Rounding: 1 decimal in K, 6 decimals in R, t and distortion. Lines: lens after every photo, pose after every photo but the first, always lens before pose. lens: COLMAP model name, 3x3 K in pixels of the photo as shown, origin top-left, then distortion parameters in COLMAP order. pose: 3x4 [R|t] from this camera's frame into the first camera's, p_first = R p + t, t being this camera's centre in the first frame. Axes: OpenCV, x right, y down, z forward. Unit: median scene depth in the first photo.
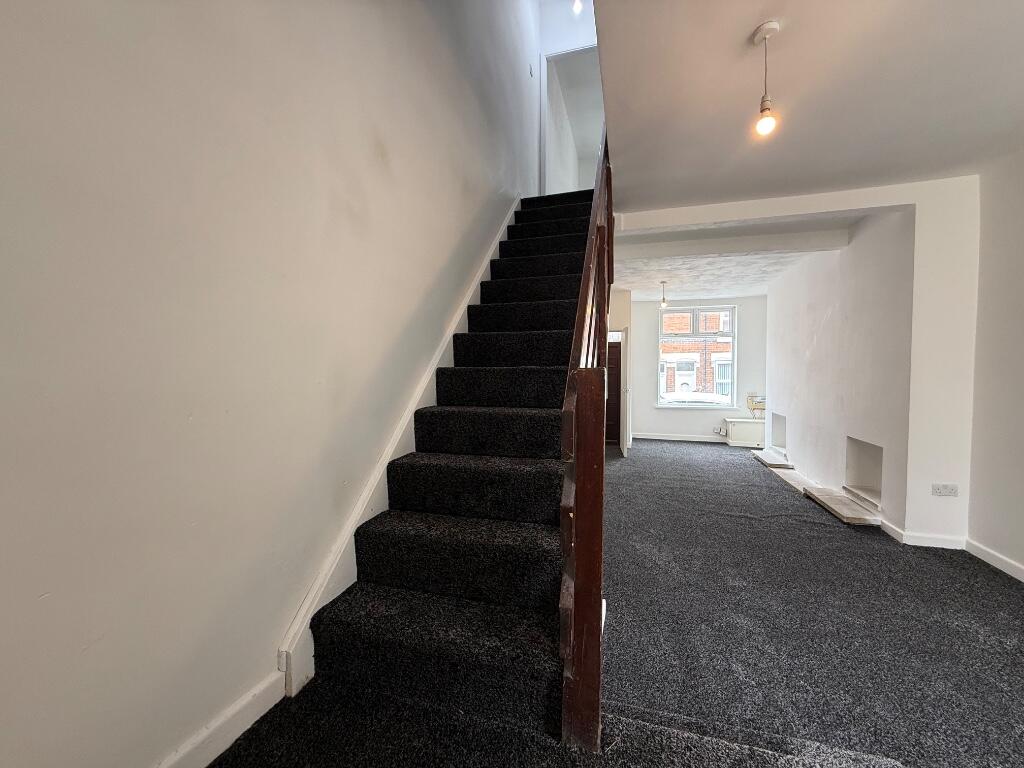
lens RADIAL K [[408.8, 0, 512.0], [0, 408.8, 384.0], [0, 0, 1]] dist [0.000331, -0.000249]
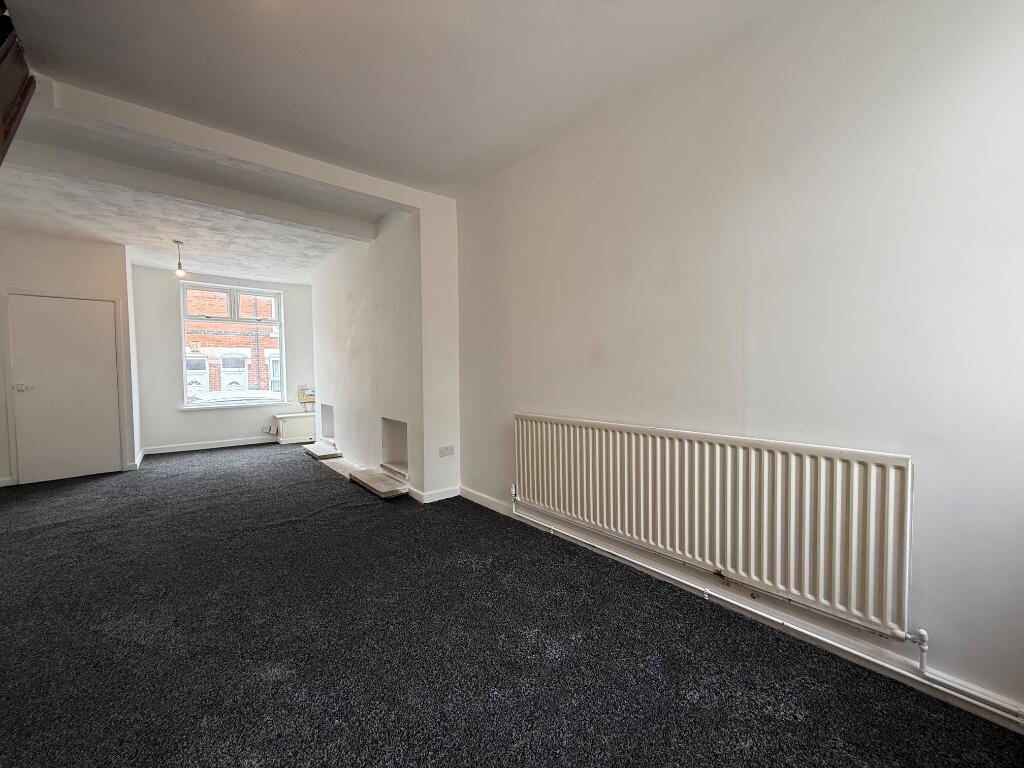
lens RADIAL K [[408.8, 0, 512.0], [0, 408.8, 384.0], [0, 0, 1]] dist [0.000331, -0.000249]
pose [[0.551830, -0.035283, 0.833210, 0.109212], [0.035548, 0.999192, 0.018769, 0.030819], [-0.833198, 0.019262, 0.552639, 0.111564]]
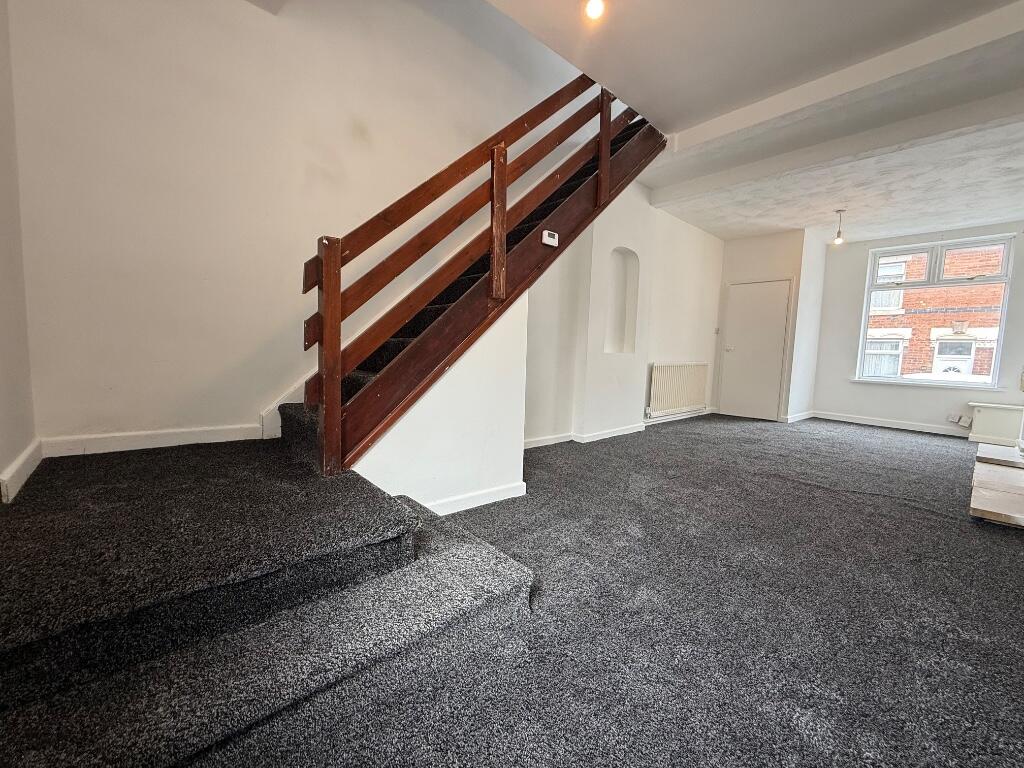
lens RADIAL K [[408.8, 0, 512.0], [0, 408.8, 384.0], [0, 0, 1]] dist [0.000331, -0.000249]
pose [[0.840852, 0.078851, -0.535491, 0.431876], [-0.055387, 0.996673, 0.059789, 0.099554], [0.538424, -0.020614, 0.842422, 0.007009]]
